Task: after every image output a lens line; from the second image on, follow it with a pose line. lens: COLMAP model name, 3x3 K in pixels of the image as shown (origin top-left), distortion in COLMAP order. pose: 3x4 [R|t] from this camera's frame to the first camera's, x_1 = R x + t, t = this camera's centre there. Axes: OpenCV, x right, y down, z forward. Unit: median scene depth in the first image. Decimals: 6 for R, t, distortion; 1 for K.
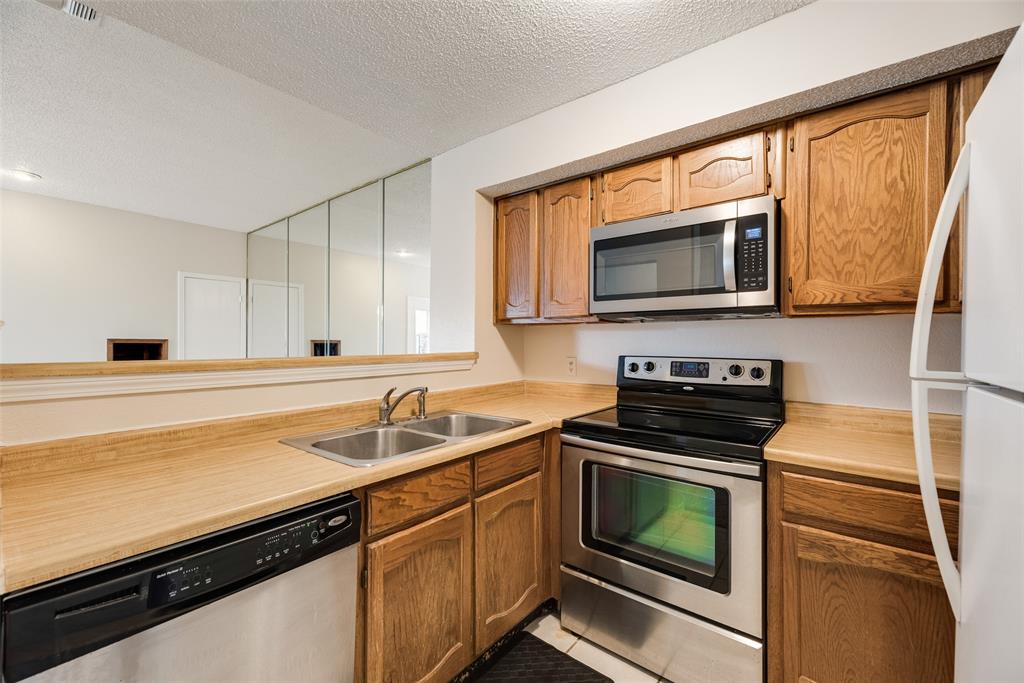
lens RADIAL K [[417.7, 0, 511.3], [0, 417.7, 341.0], [0, 0, 1]] dist [0.005559, -0.001317]
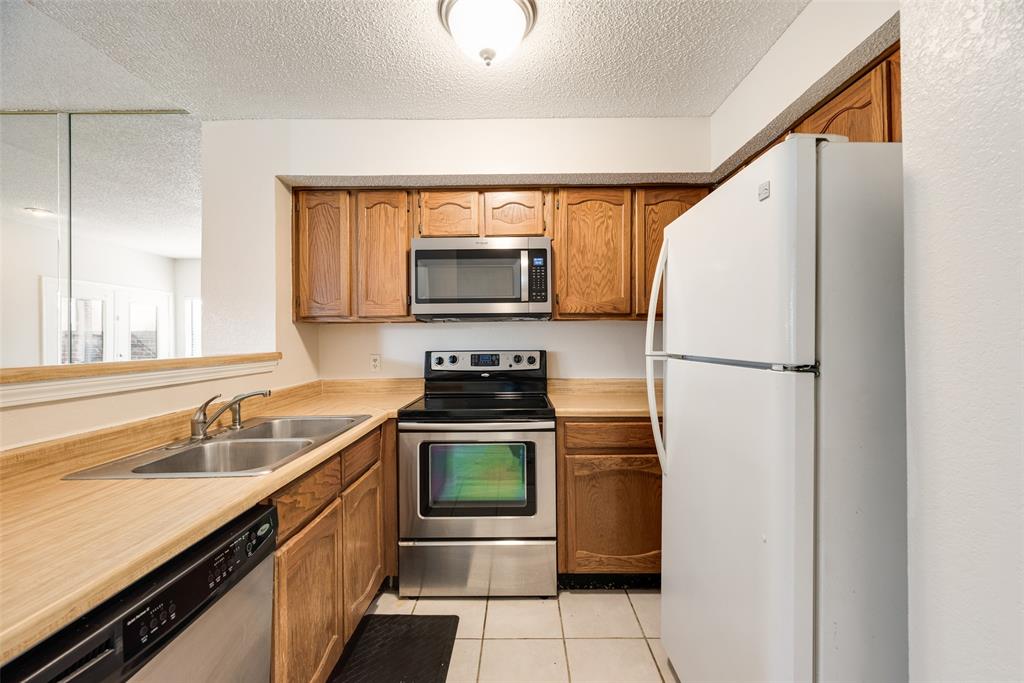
lens RADIAL K [[417.7, 0, 514.9], [0, 417.7, 340.5], [0, 0, 1]] dist [0.005559, -0.001317]
pose [[0.784740, -0.013257, 0.619684, -0.369055], [0.011265, 0.999911, 0.007126, 0.000582], [-0.619723, 0.001389, 0.784819, -0.066028]]
